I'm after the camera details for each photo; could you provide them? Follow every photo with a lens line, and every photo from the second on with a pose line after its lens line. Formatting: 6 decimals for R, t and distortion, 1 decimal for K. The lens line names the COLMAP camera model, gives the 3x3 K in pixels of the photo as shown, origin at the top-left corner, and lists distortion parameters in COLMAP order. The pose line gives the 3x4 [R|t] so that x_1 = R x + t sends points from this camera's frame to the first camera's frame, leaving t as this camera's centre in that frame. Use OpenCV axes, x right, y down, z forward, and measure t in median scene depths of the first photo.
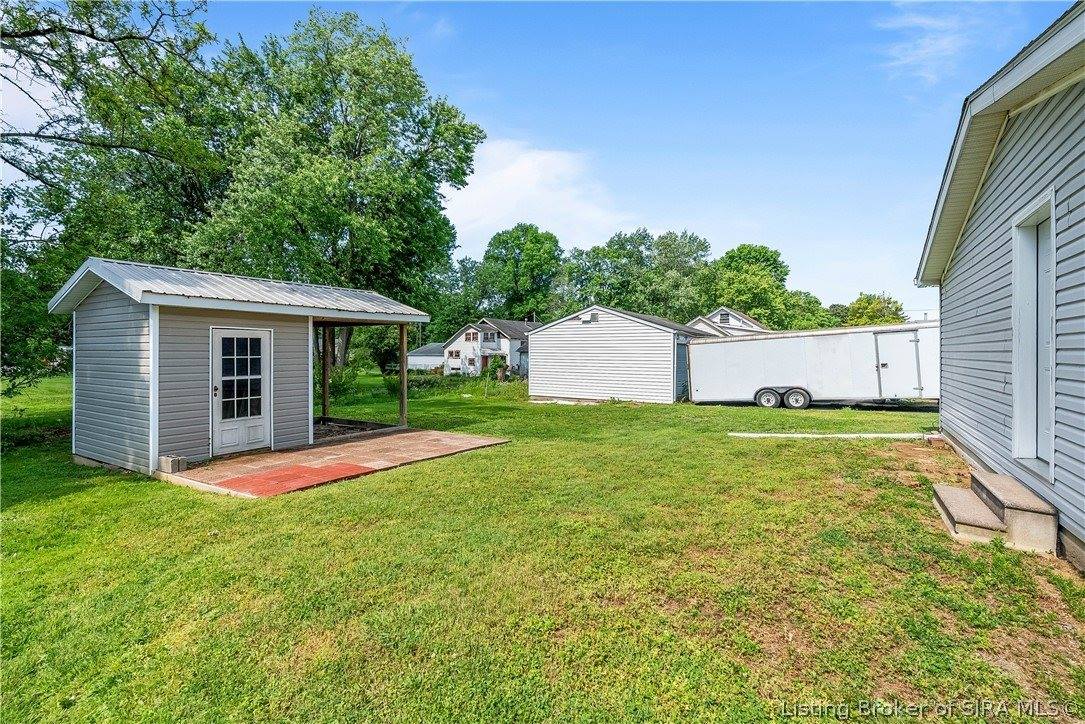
lens RADIAL K [[494.6, 0, 543.9], [0, 494.6, 357.4], [0, 0, 1]] dist [-0.006285, 0.000822]
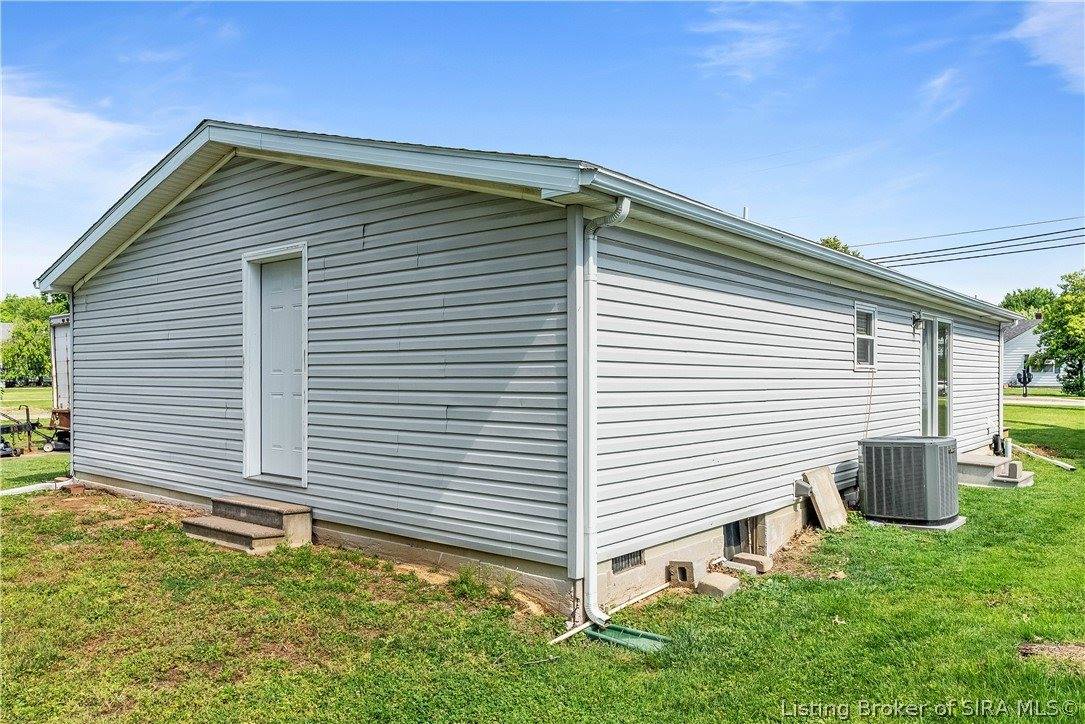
lens RADIAL K [[799.1, 0, 543.5], [0, 799.1, 377.9], [0, 0, 1]] dist [0.003707, 0.000816]
pose [[0.139511, -0.001267, 0.990220, -0.823912], [0.005344, 0.999986, 0.000527, -0.010149], [-0.990206, 0.005218, 0.139516, 0.145696]]
